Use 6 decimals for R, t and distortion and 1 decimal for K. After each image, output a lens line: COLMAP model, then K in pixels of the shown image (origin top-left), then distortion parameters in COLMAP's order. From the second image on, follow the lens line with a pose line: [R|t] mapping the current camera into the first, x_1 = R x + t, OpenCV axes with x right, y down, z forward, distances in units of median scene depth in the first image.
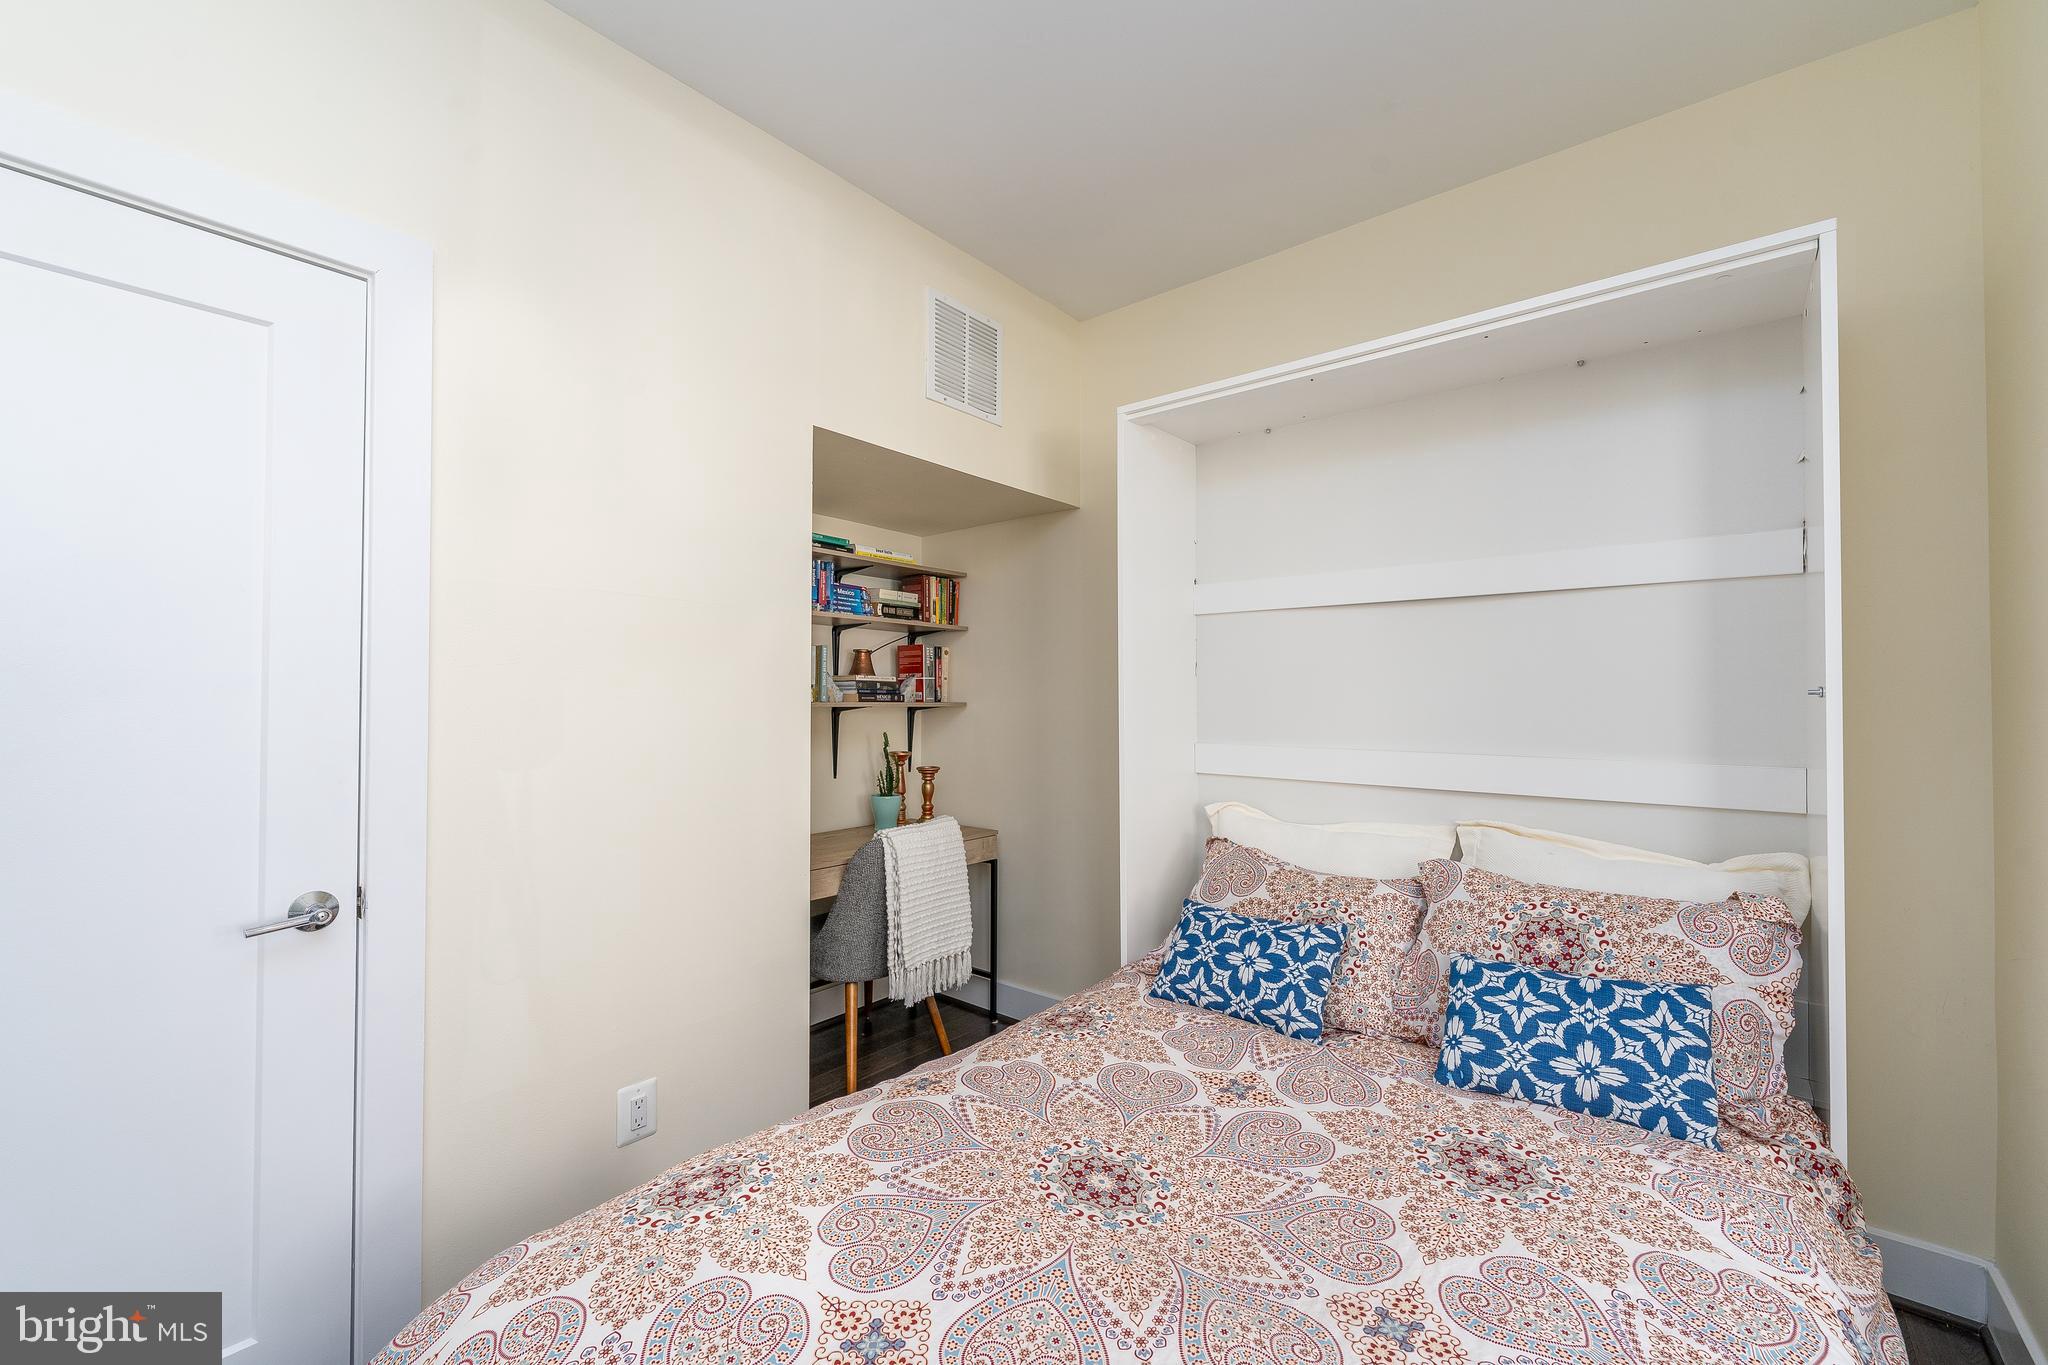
lens RADIAL K [[836.1, 0, 1005.6], [0, 836.1, 685.0], [0, 0, 1]] dist [-0.000034, -0.000143]
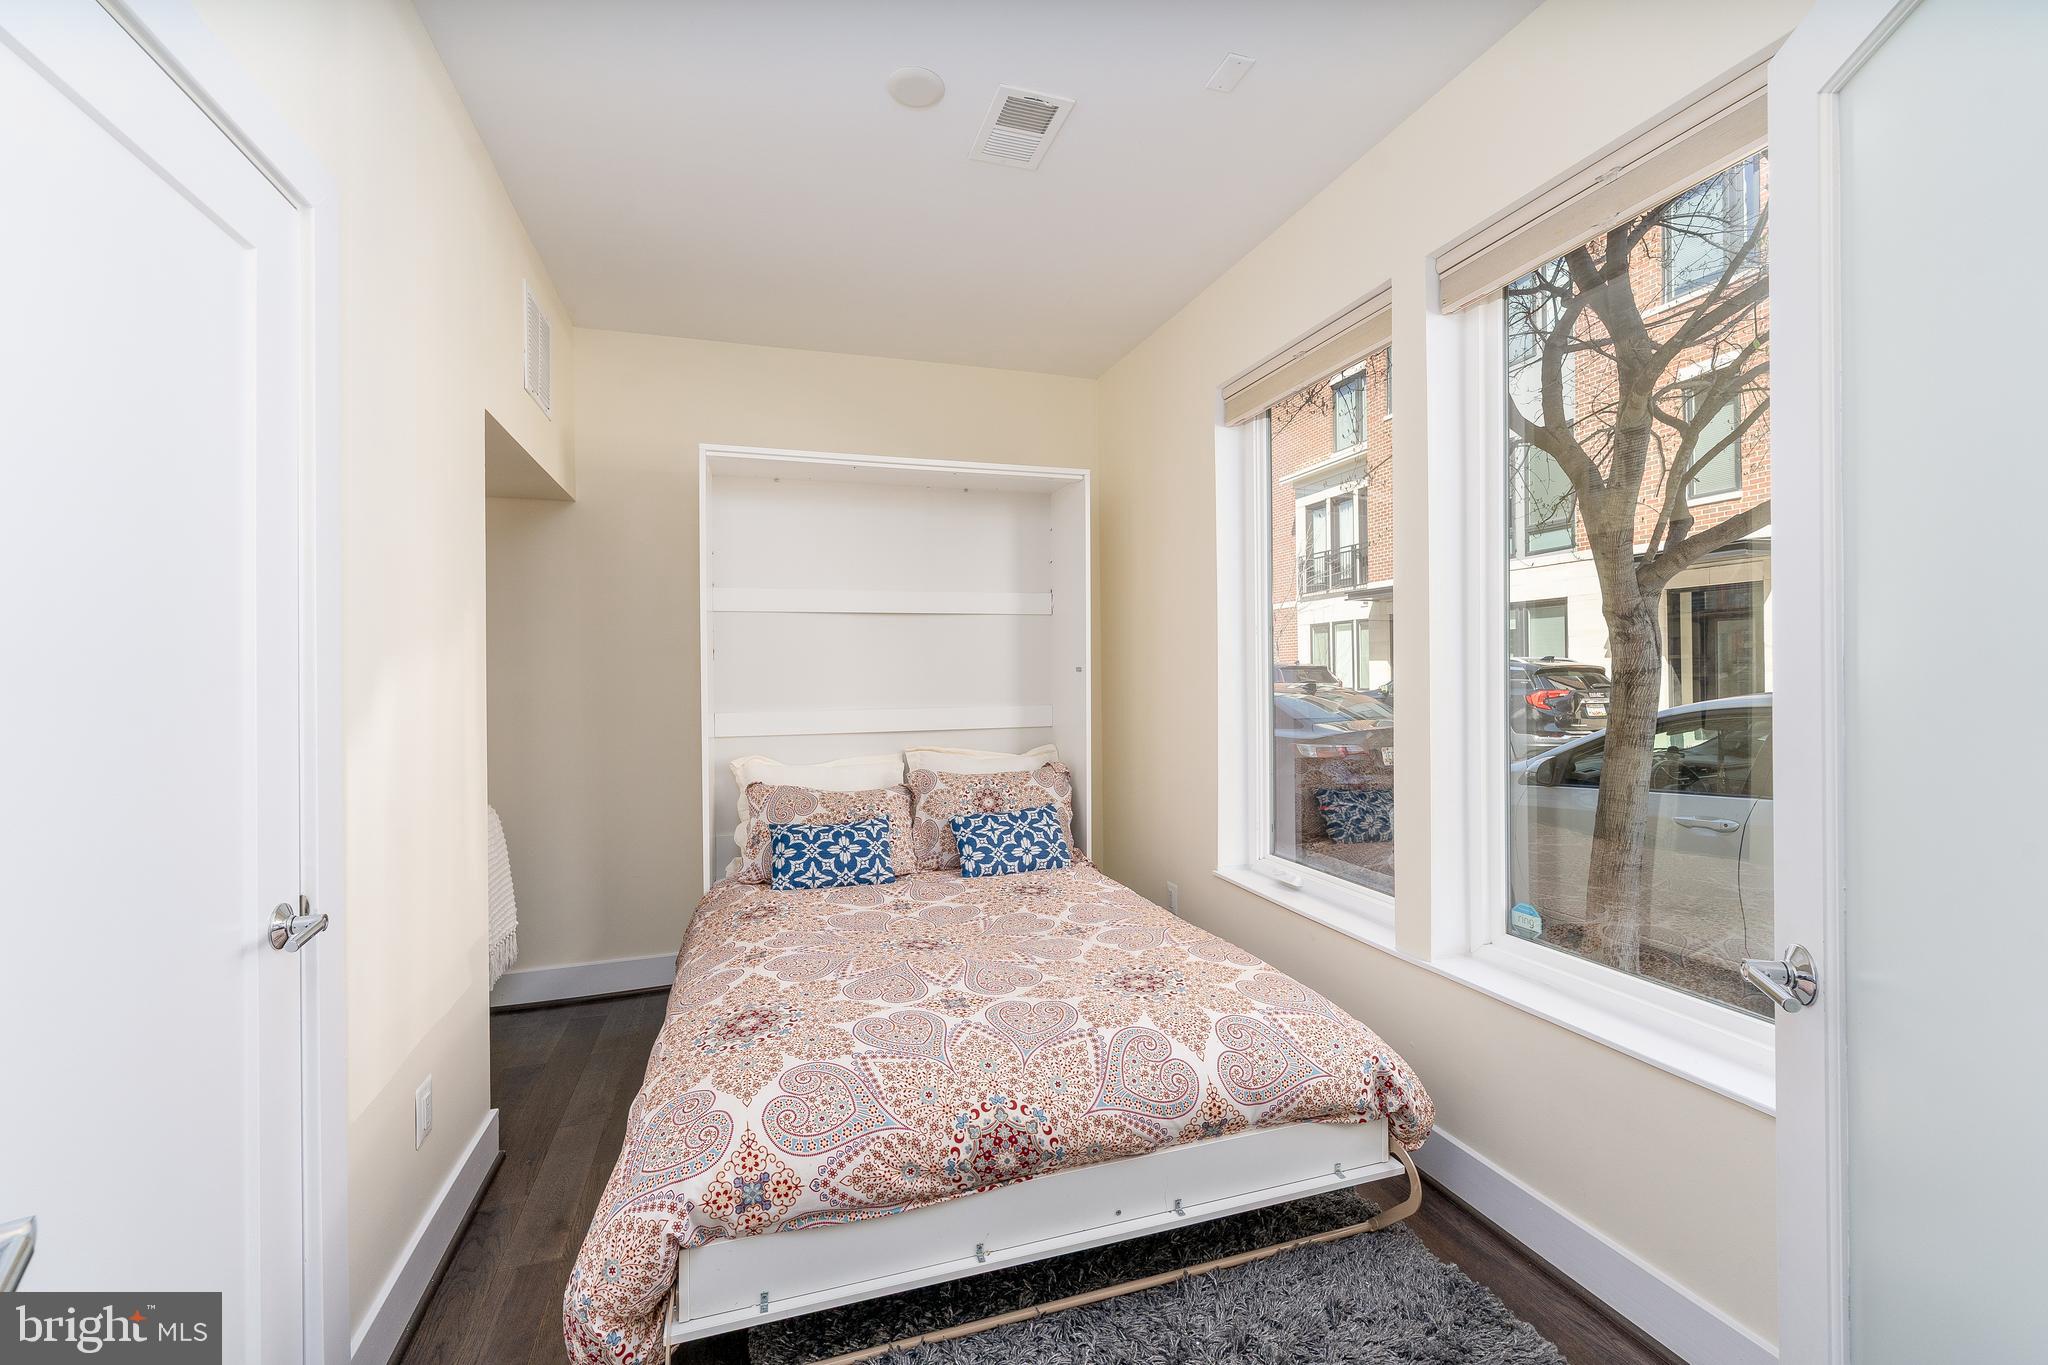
lens RADIAL K [[836.1, 0, 1027.2], [0, 836.1, 669.9], [0, 0, 1]] dist [-0.000034, -0.000143]
pose [[0.539261, -0.007113, 0.842109, -0.905892], [0.000313, 0.999966, 0.008246, -0.007783], [-0.842139, -0.004183, 0.539245, -0.109480]]
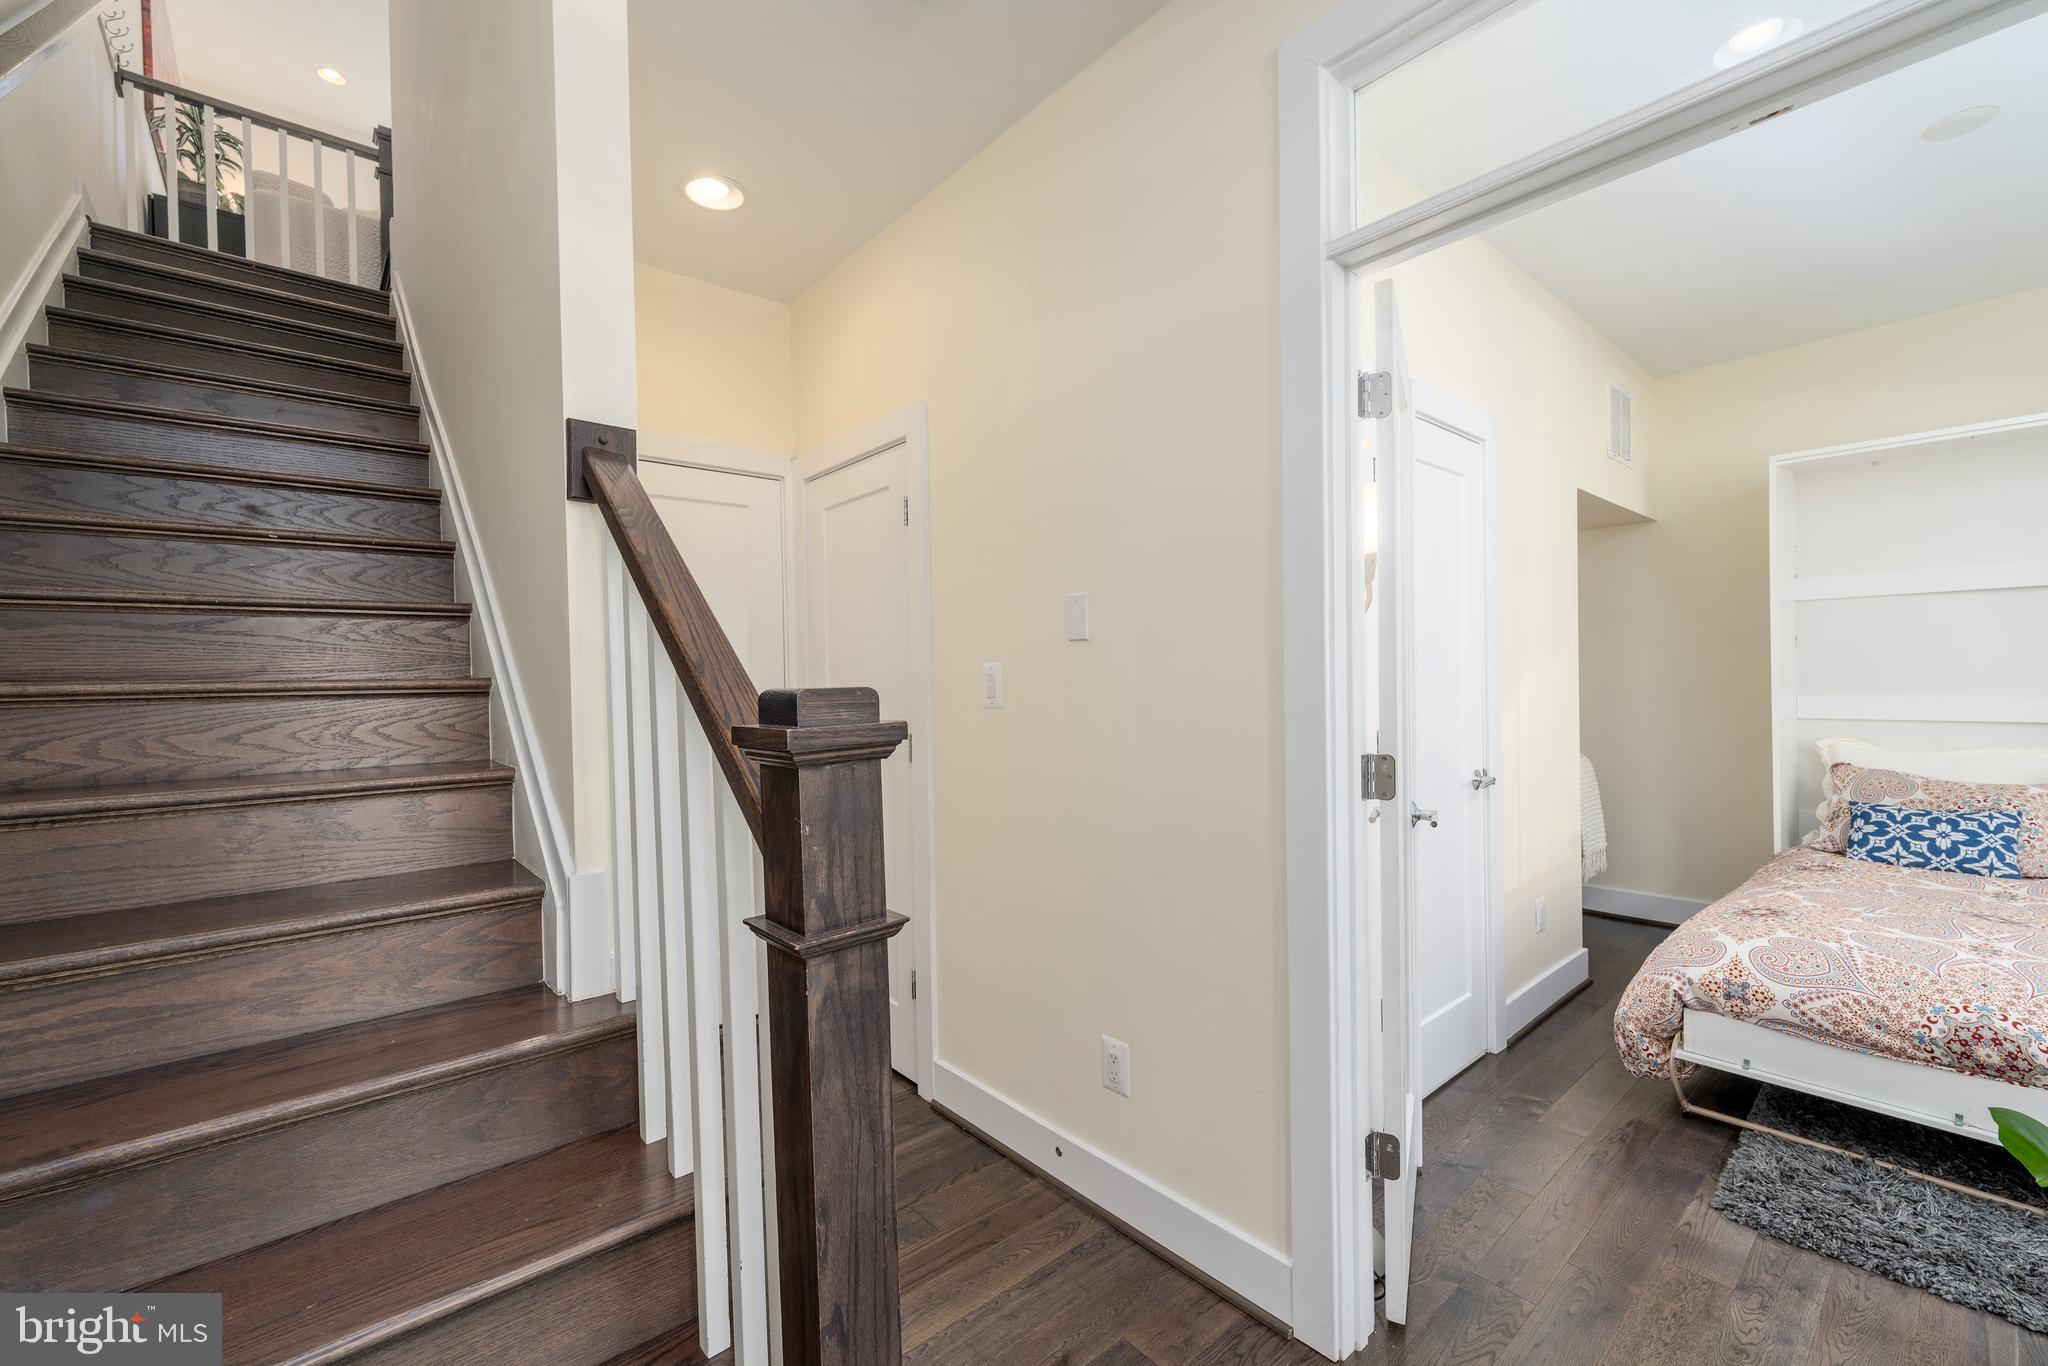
lens RADIAL K [[836.1, 0, 1030.9], [0, 836.1, 683.0], [0, 0, 1]] dist [-0.000034, -0.000143]
pose [[0.984457, -0.020276, -0.174450, -1.188503], [0.024688, 0.999427, 0.023160, -0.020589], [0.173881, -0.027107, 0.984394, -0.853418]]
